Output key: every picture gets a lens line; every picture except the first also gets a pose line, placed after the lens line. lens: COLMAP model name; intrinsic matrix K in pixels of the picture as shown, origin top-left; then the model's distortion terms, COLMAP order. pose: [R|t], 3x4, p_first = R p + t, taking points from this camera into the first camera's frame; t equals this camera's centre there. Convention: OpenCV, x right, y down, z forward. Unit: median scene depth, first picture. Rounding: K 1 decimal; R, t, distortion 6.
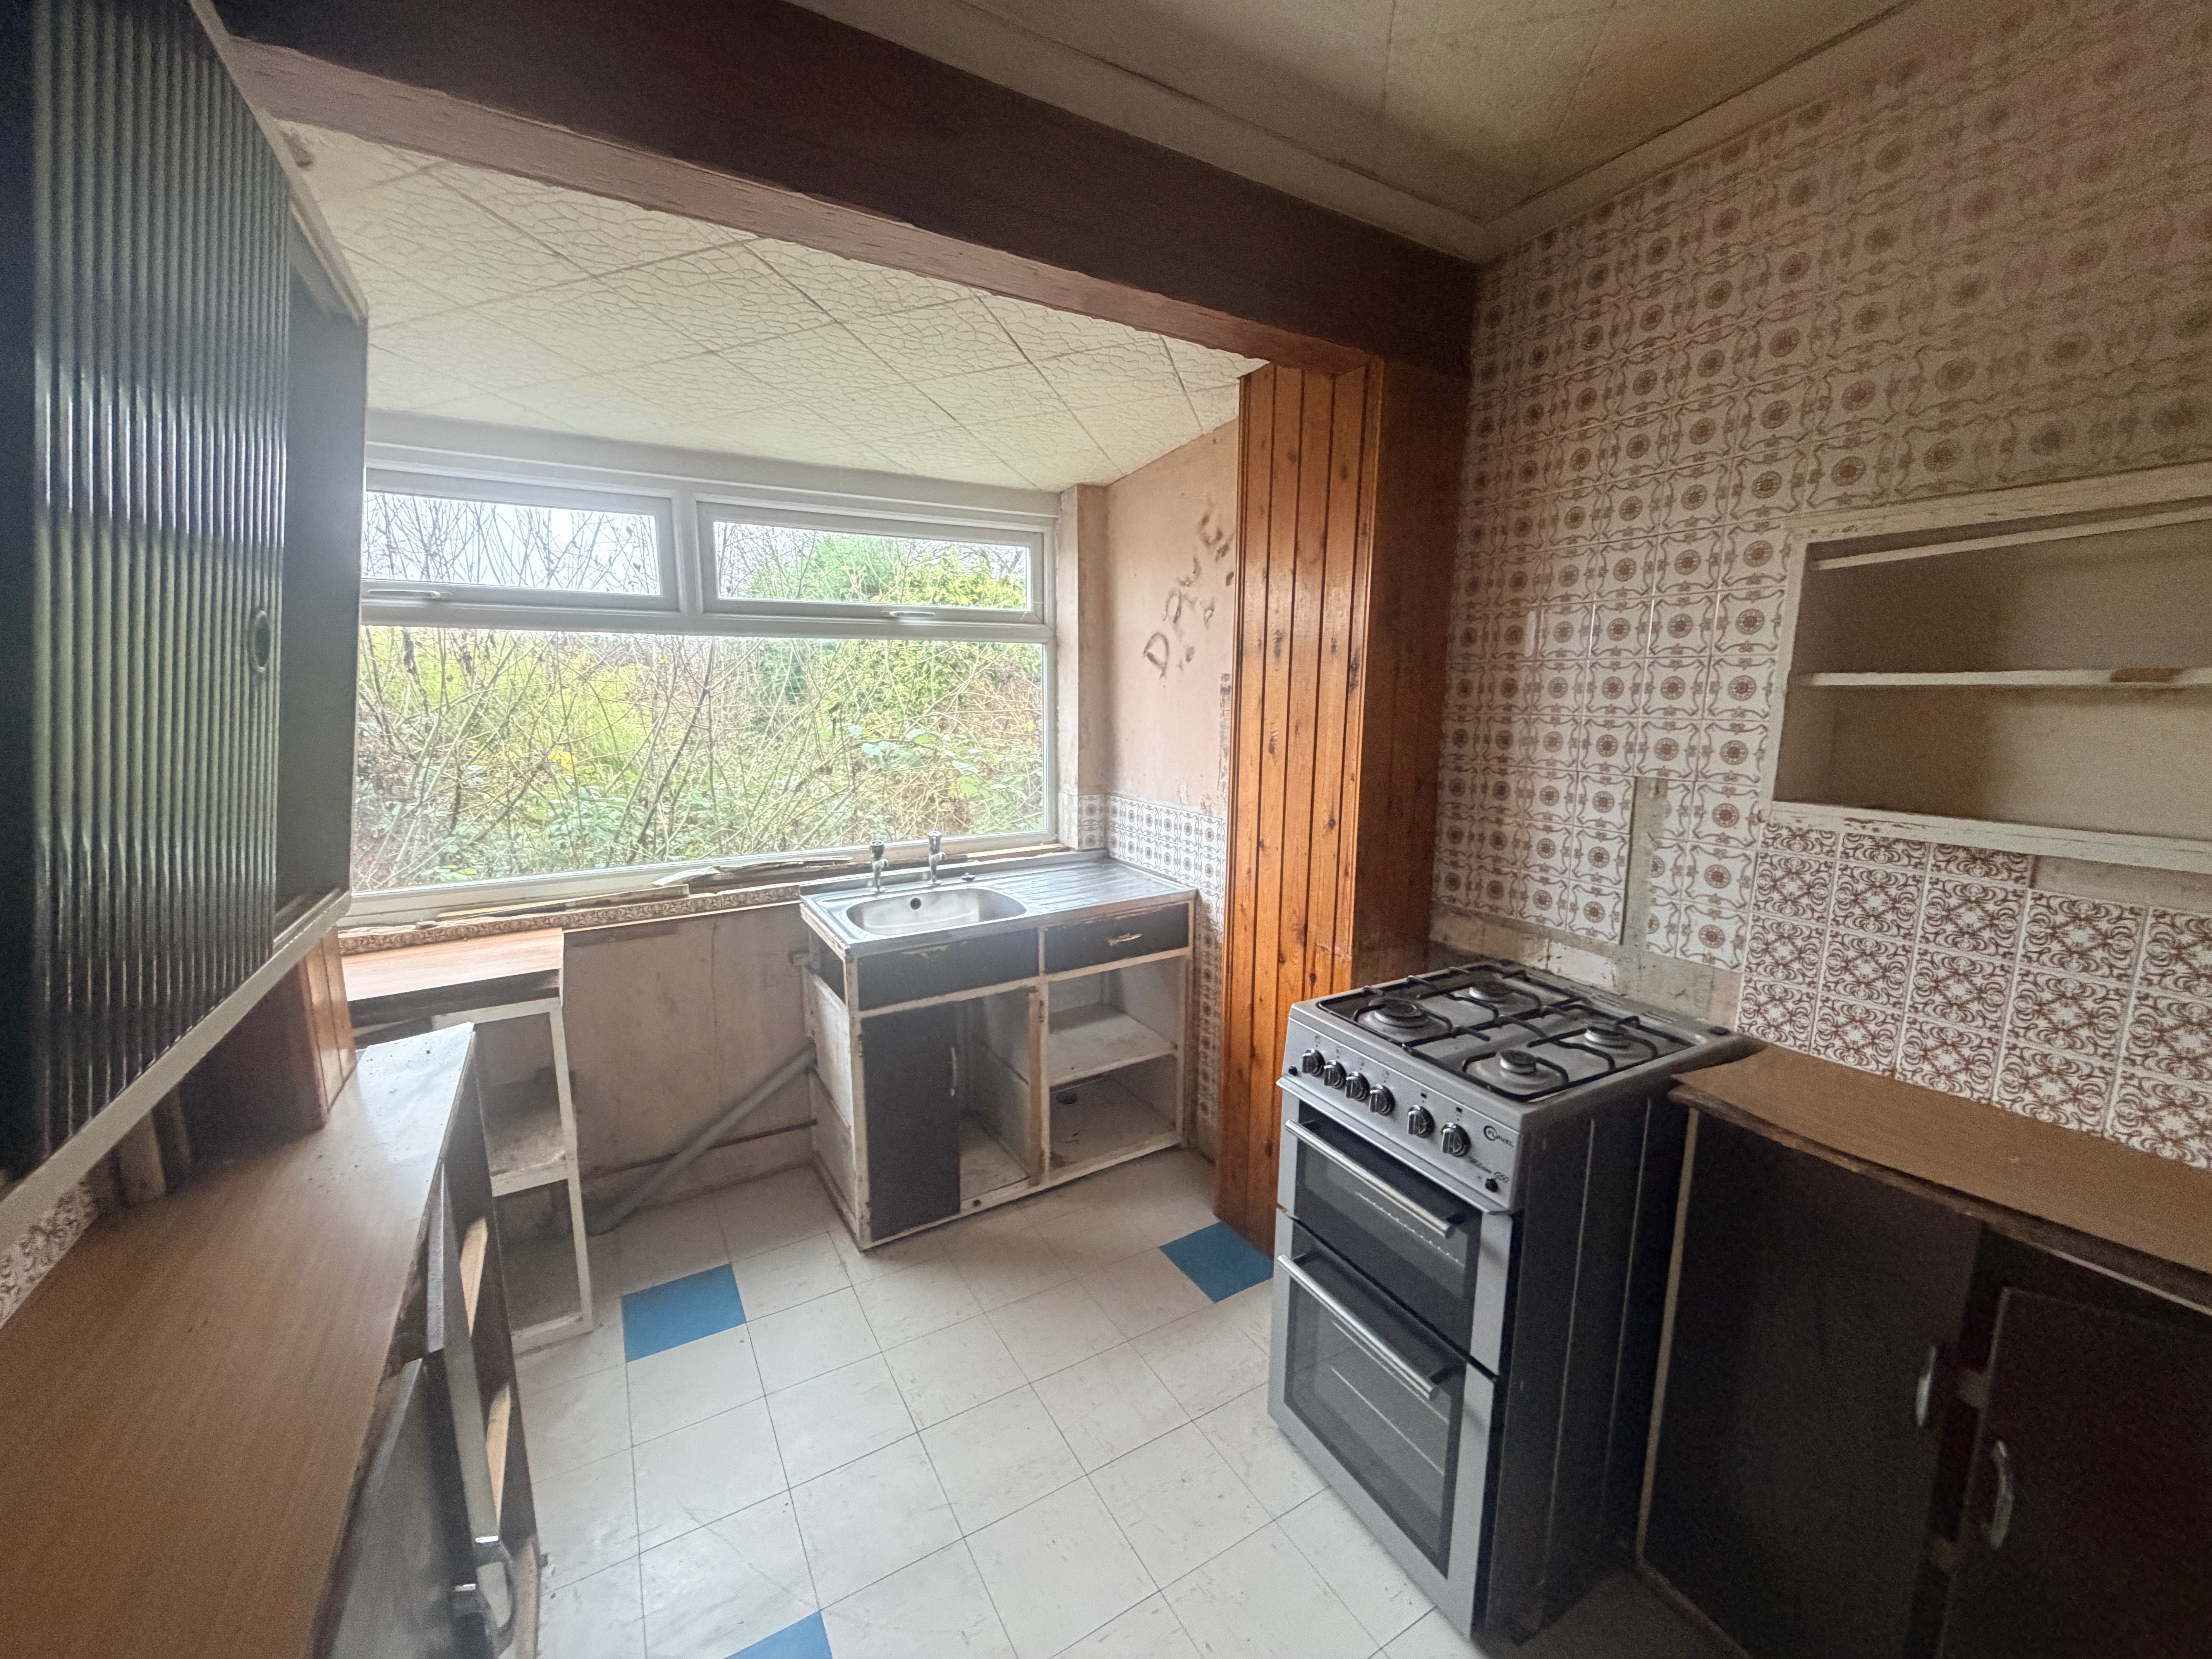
lens RADIAL K [[876.1, 0, 1100.3], [0, 876.1, 829.5], [0, 0, 1]] dist [-0.002501, -0.000168]
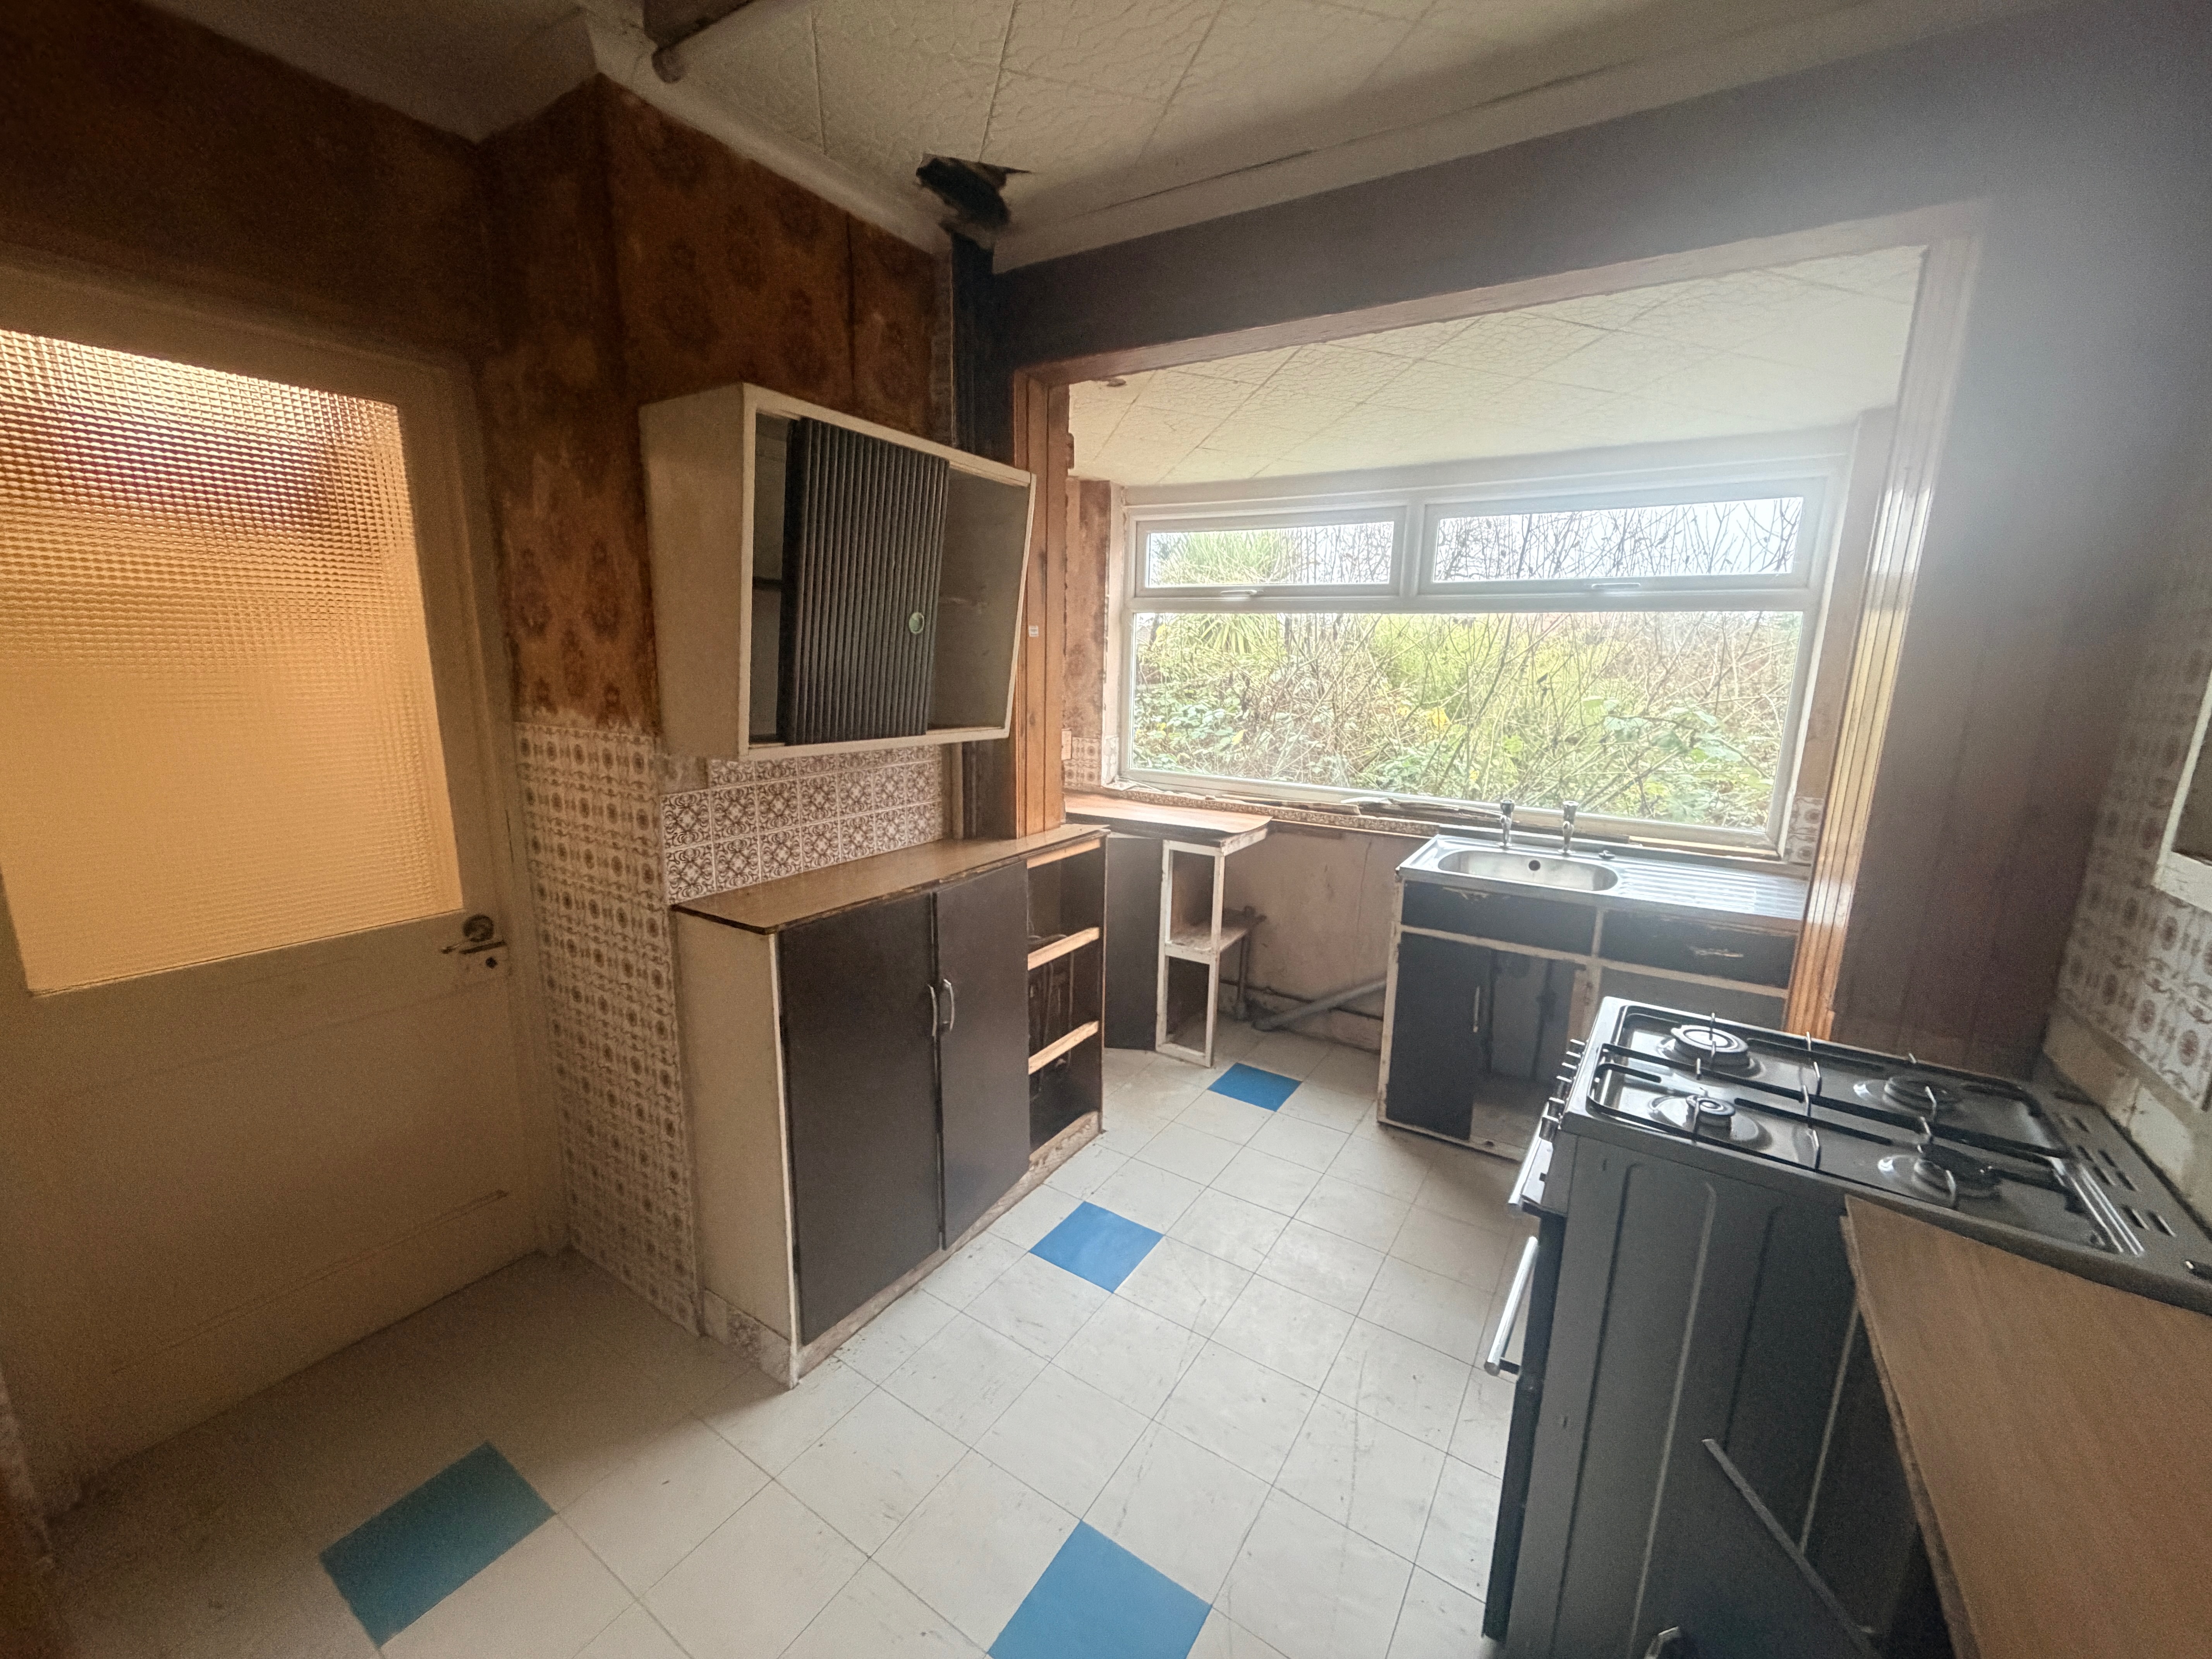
lens RADIAL K [[876.1, 0, 1100.3], [0, 876.1, 829.5], [0, 0, 1]] dist [-0.002501, -0.000168]
pose [[0.449190, 0.186474, -0.873759, 0.511419], [-0.167705, 0.978191, 0.122546, 0.001458], [0.877555, 0.091487, 0.470666, 0.050360]]
